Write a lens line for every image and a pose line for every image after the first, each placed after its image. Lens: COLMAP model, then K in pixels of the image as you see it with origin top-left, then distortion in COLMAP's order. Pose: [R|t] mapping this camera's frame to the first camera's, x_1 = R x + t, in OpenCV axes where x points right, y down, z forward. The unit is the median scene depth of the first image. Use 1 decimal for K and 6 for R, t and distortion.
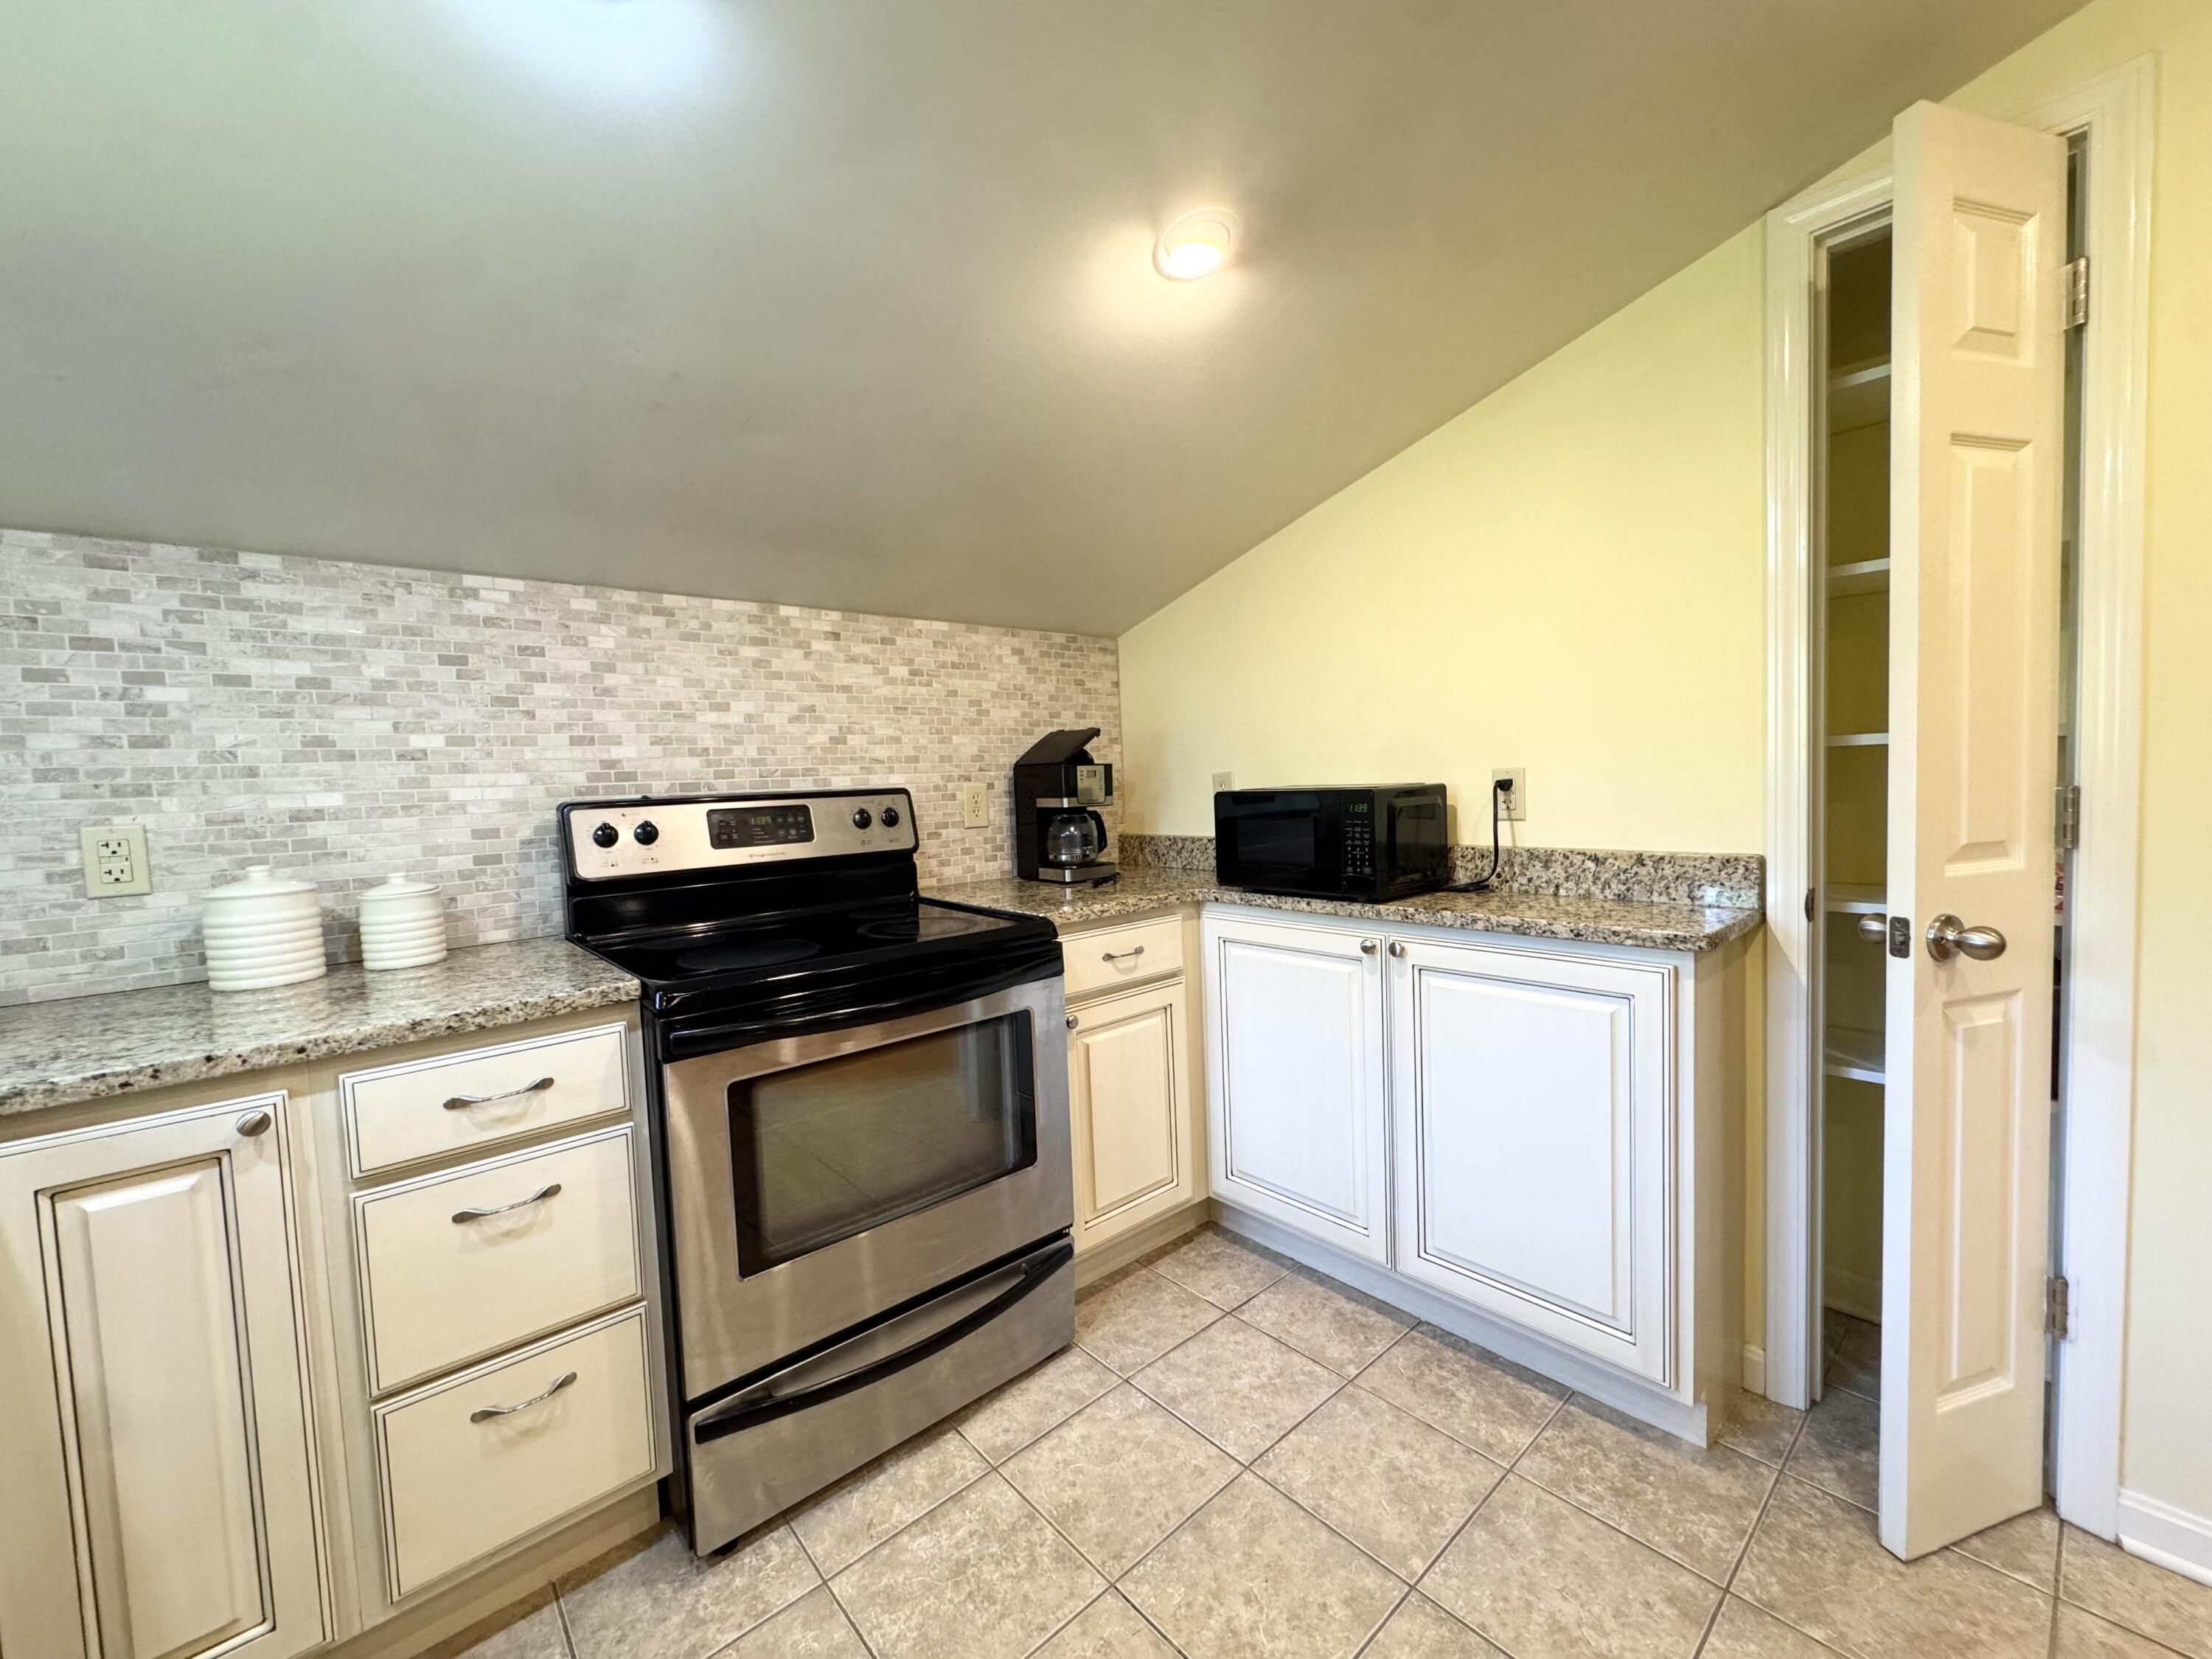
lens RADIAL K [[884.0, 0, 1107.3], [0, 884.0, 829.9], [0, 0, 1]] dist [-0.005149, 0.000246]
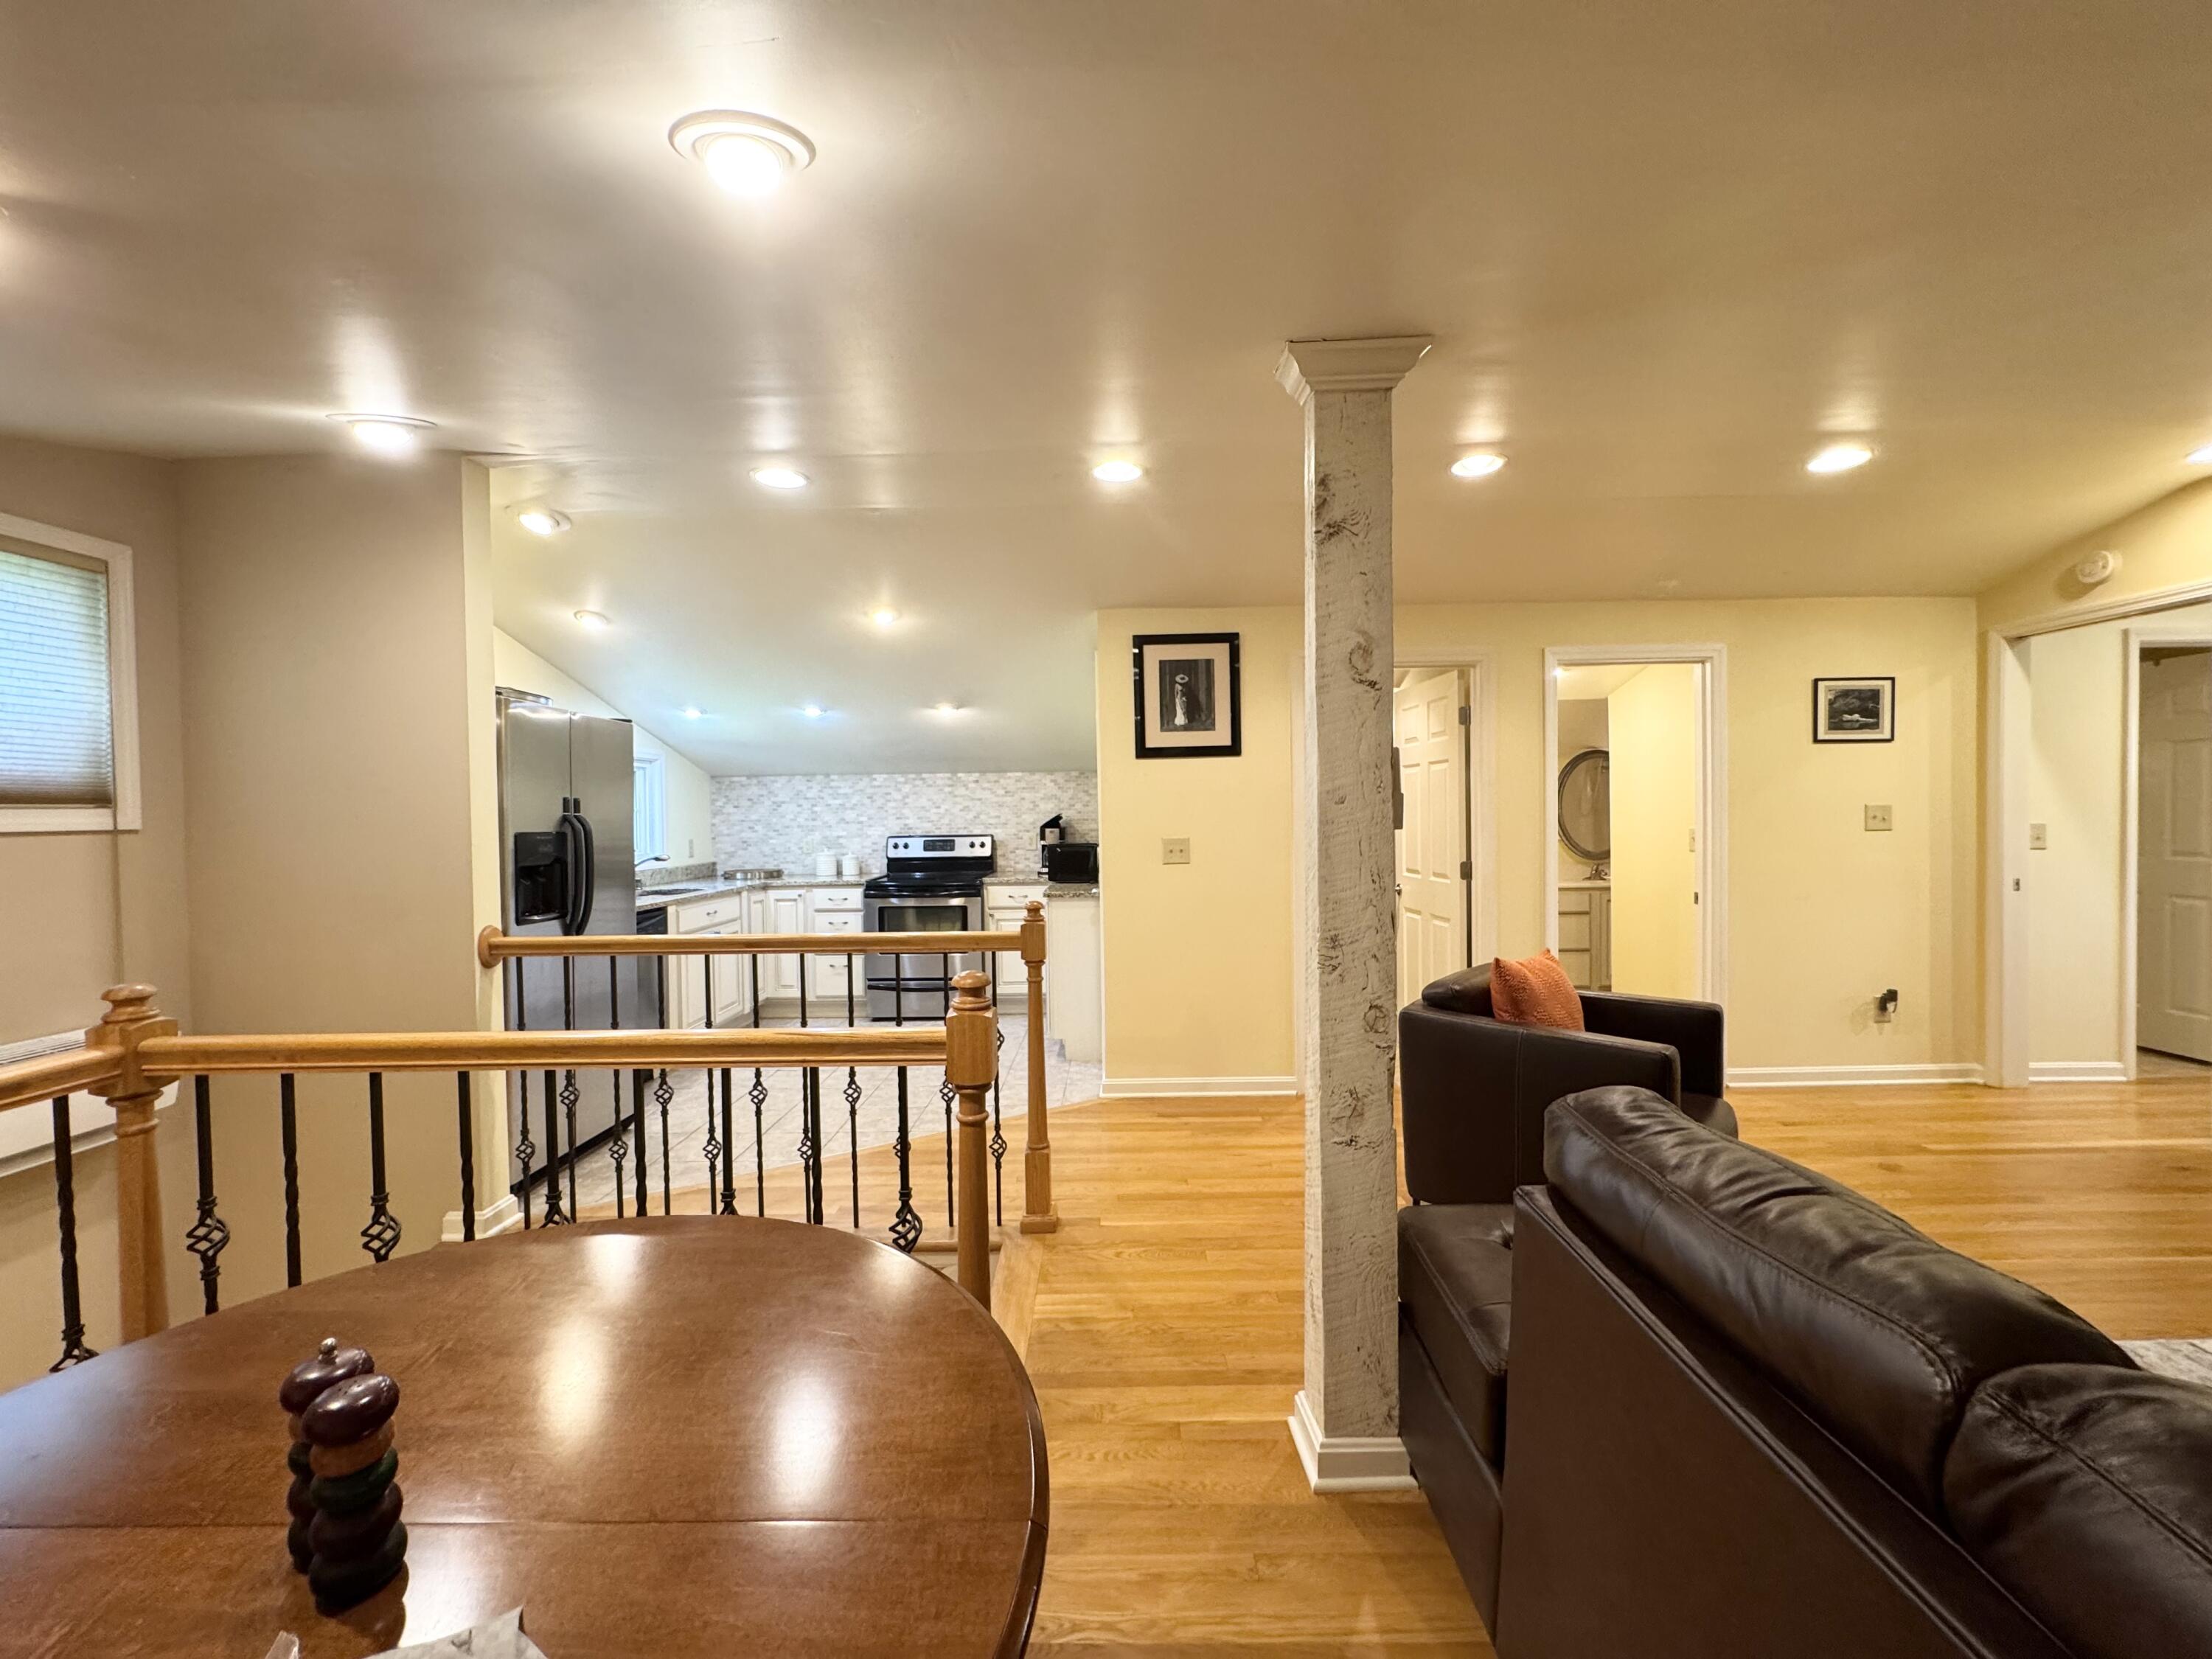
lens RADIAL K [[882.8, 0, 1107.6], [0, 882.8, 829.3], [0, 0, 1]] dist [-0.004372, 0.000166]
pose [[0.741457, 0.041977, -0.669686, 2.251138], [-0.054997, 0.998485, 0.001696, -0.103537], [0.668743, 0.035573, 0.742642, -0.994297]]
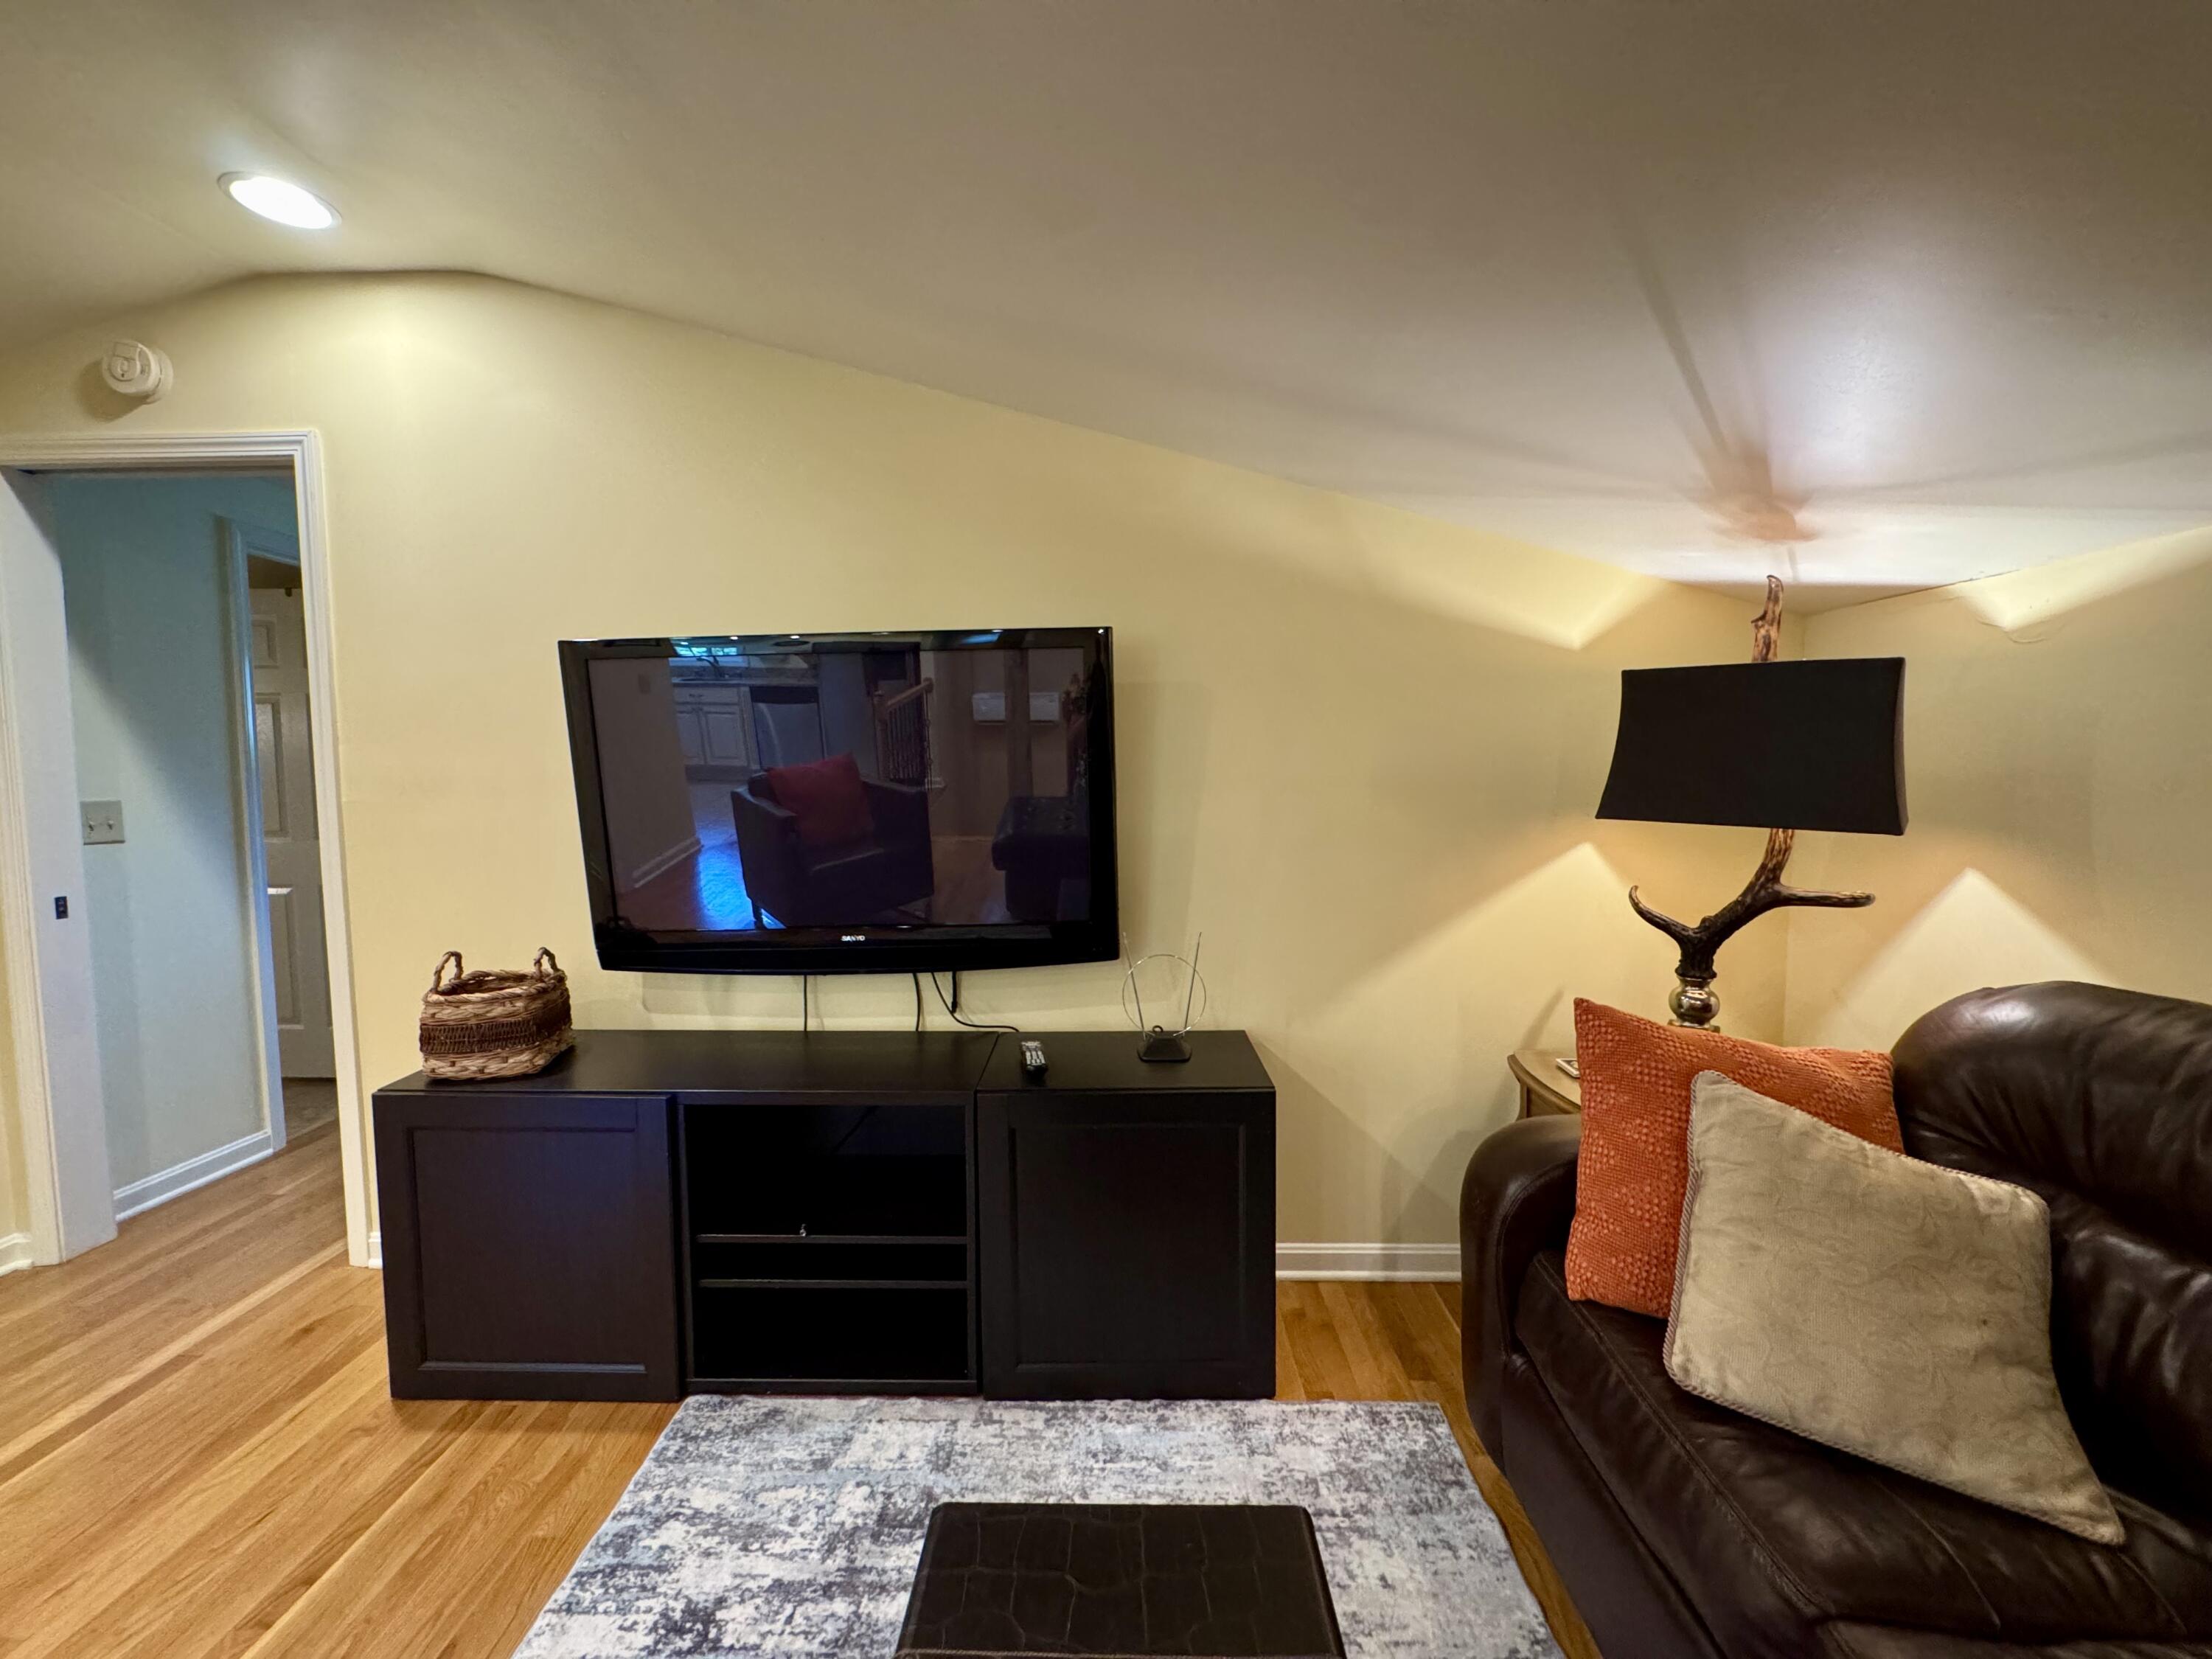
lens RADIAL K [[884.0, 0, 1107.3], [0, 884.0, 829.9], [0, 0, 1]] dist [-0.005149, 0.000246]
pose [[0.677973, -0.010981, 0.735005, 2.547627], [0.018418, 0.999828, -0.002052, -0.165718], [-0.734856, 0.014929, 0.678059, 0.121521]]
